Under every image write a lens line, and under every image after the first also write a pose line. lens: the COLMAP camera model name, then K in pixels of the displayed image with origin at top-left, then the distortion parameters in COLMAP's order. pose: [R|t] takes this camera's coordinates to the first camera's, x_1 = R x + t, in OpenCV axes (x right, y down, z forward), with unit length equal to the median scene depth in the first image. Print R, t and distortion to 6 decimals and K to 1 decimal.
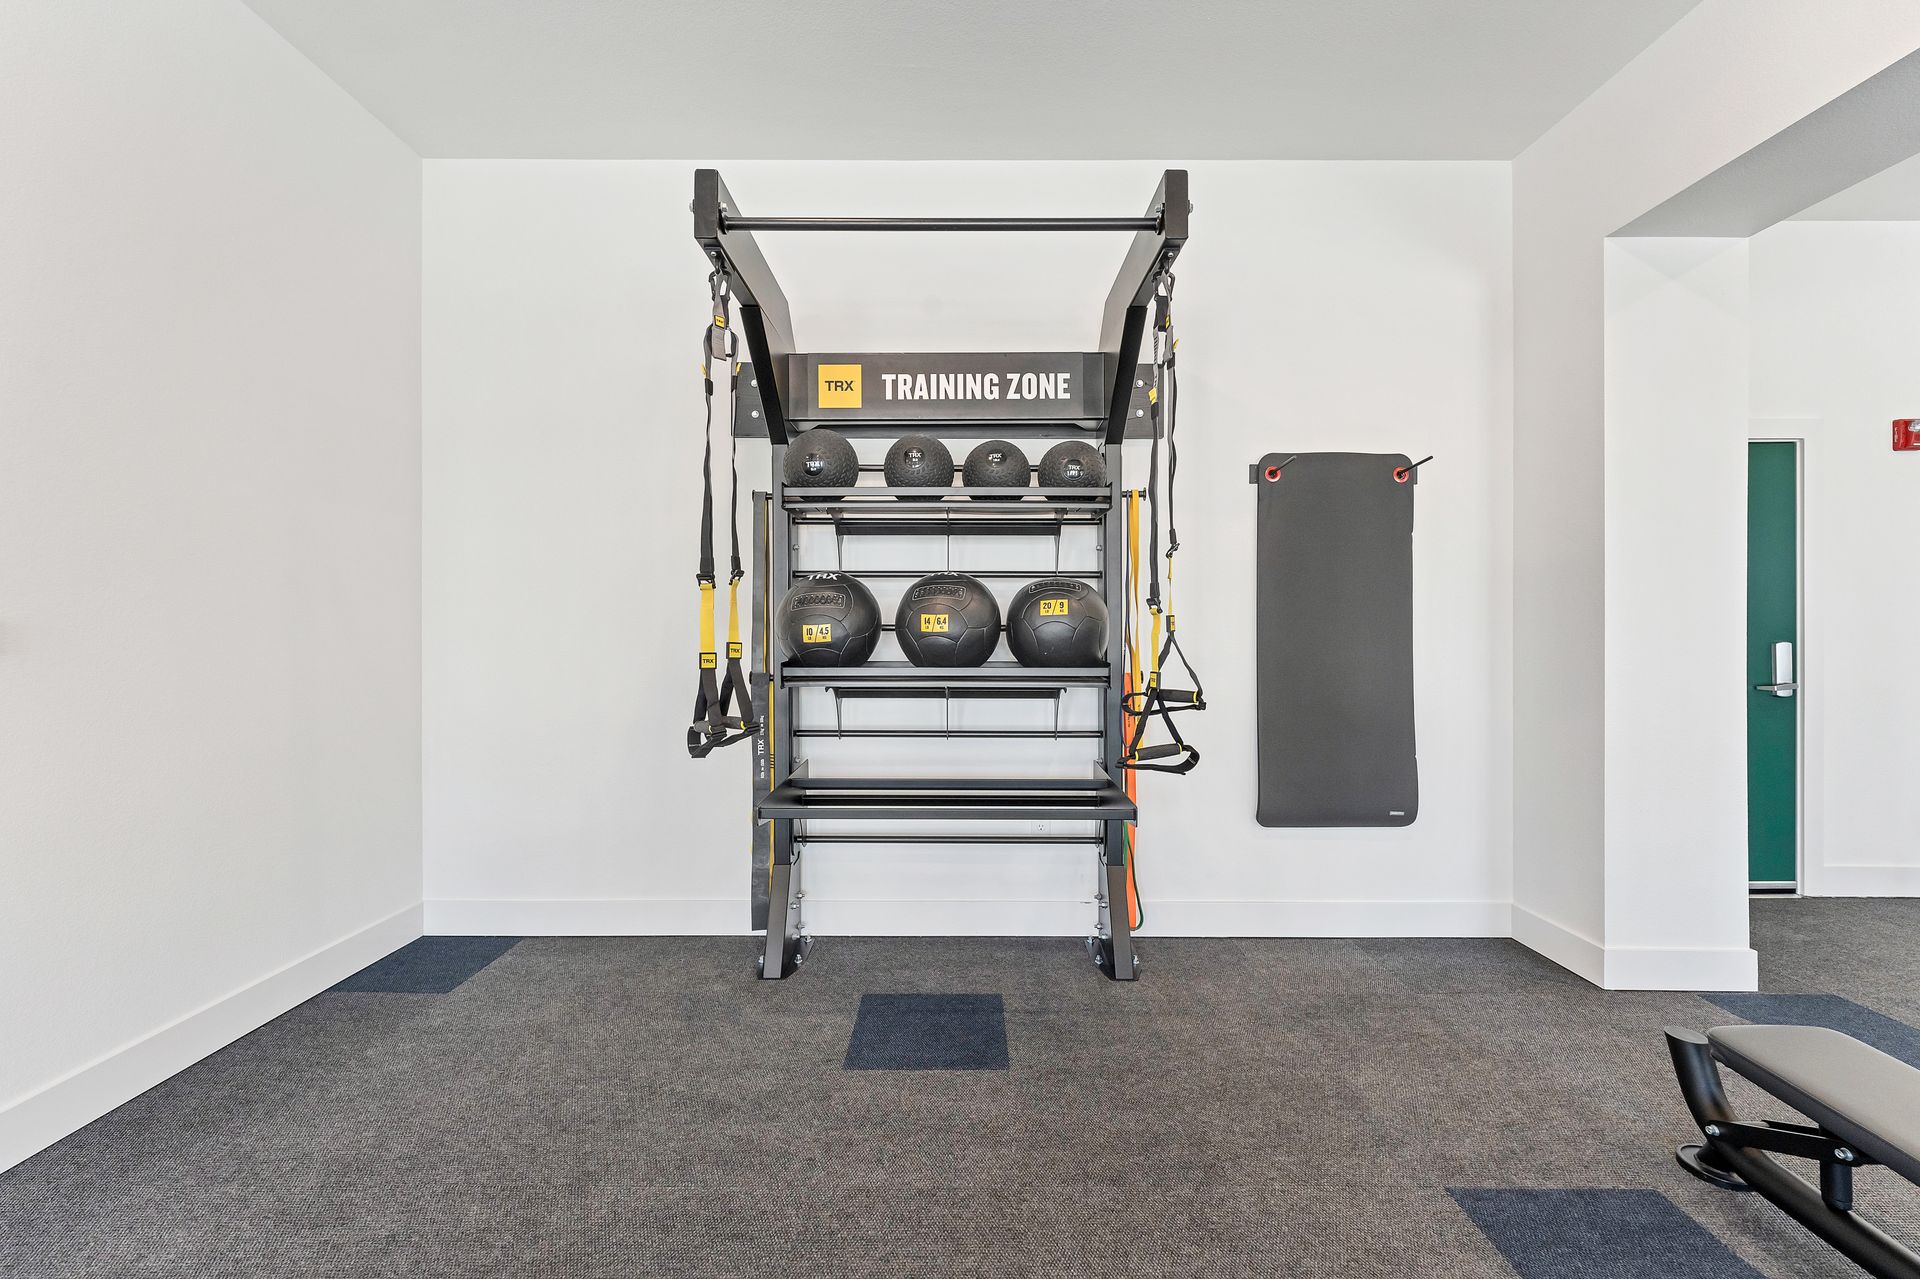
lens RADIAL K [[822.5, 0, 963.0], [0, 822.5, 615.3], [0, 0, 1]] dist [-0.000461, -0.000013]
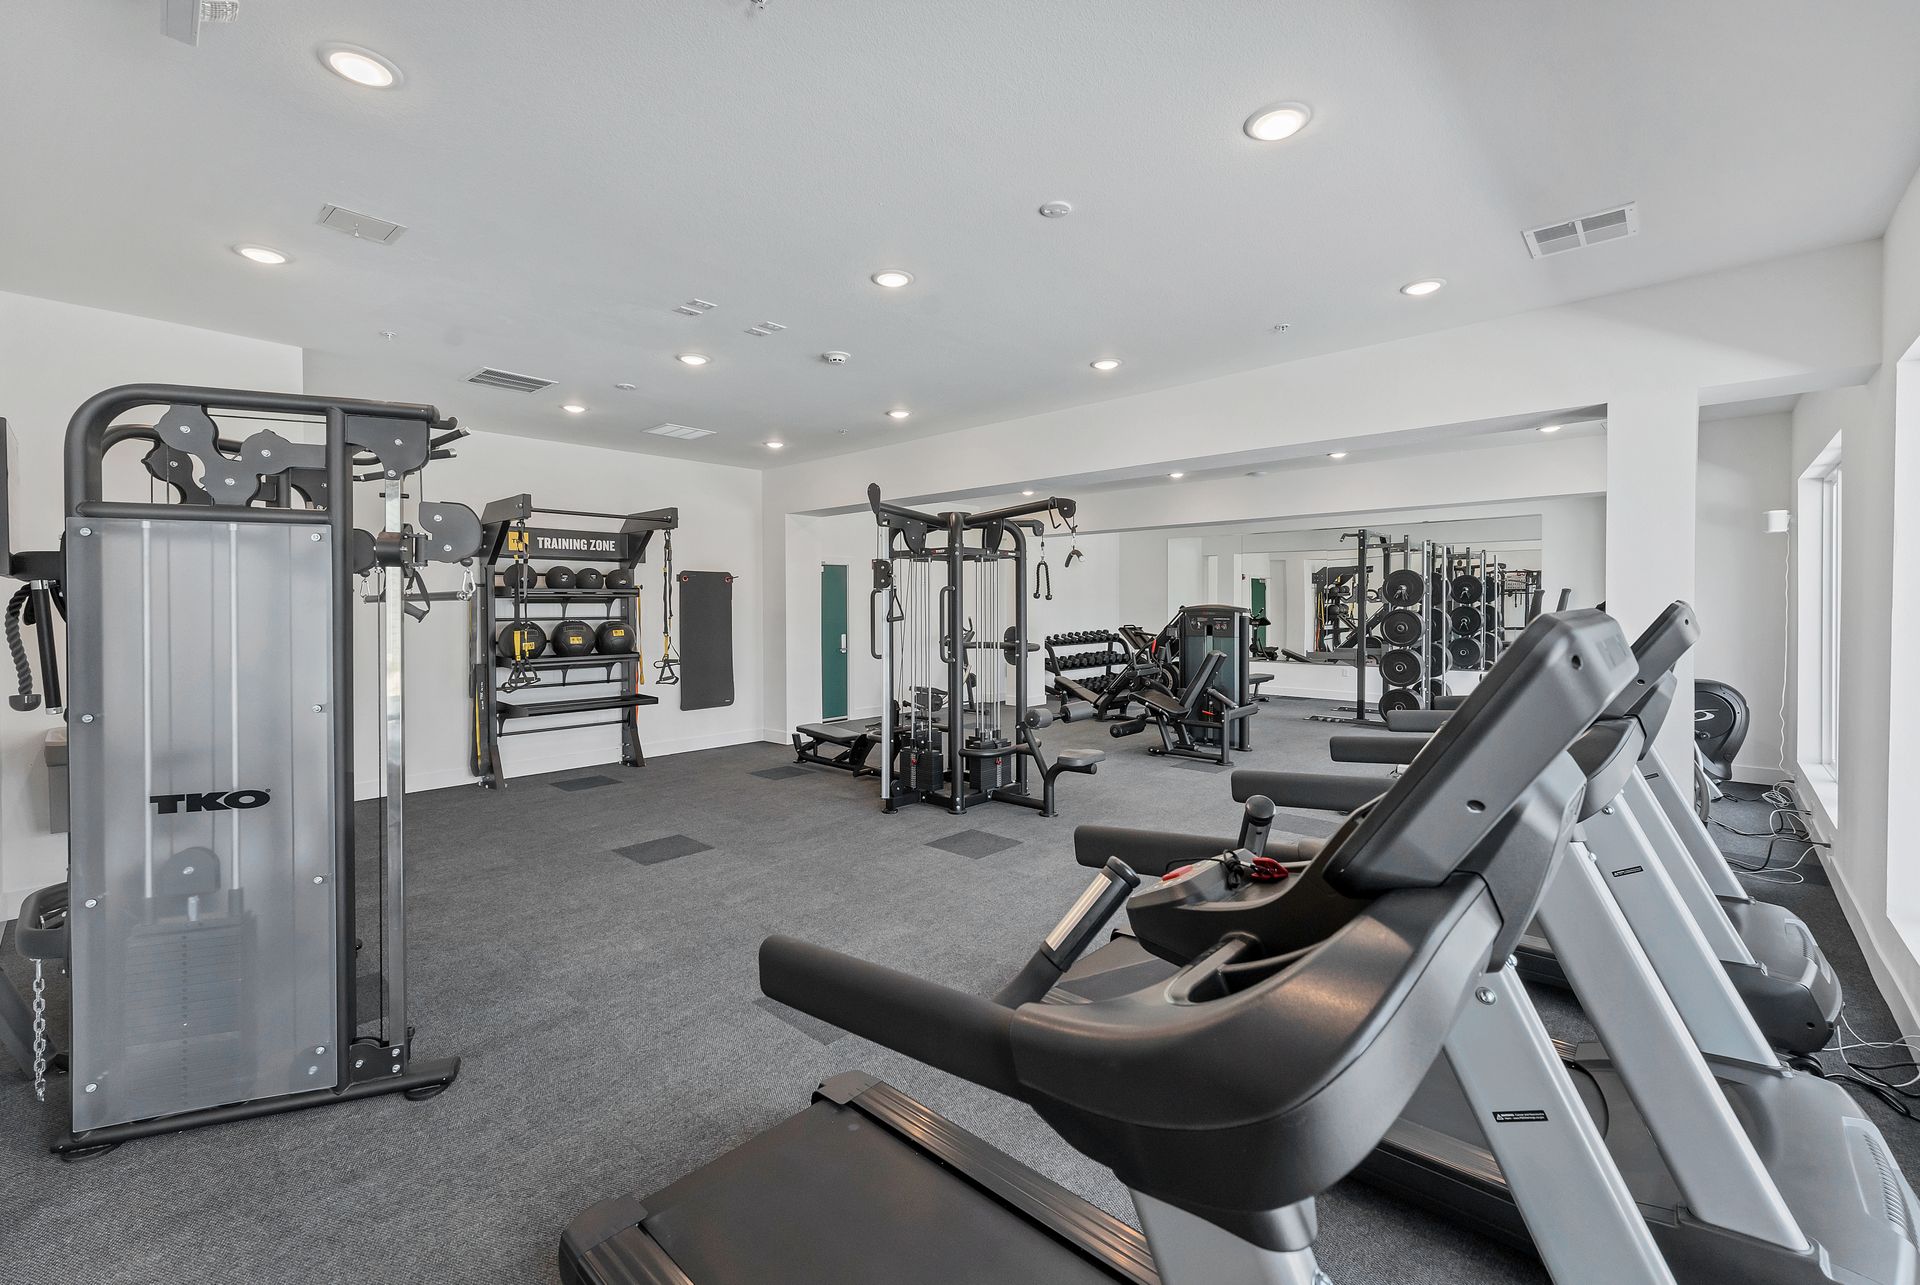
lens RADIAL K [[790.1, 0, 967.7], [0, 790.1, 609.4], [0, 0, 1]] dist [-0.000180, -0.000004]
pose [[0.677873, -0.003153, 0.735173, -0.939808], [-0.002423, 0.999976, 0.006523, -0.097540], [-0.735175, -0.006203, 0.677849, -1.493705]]
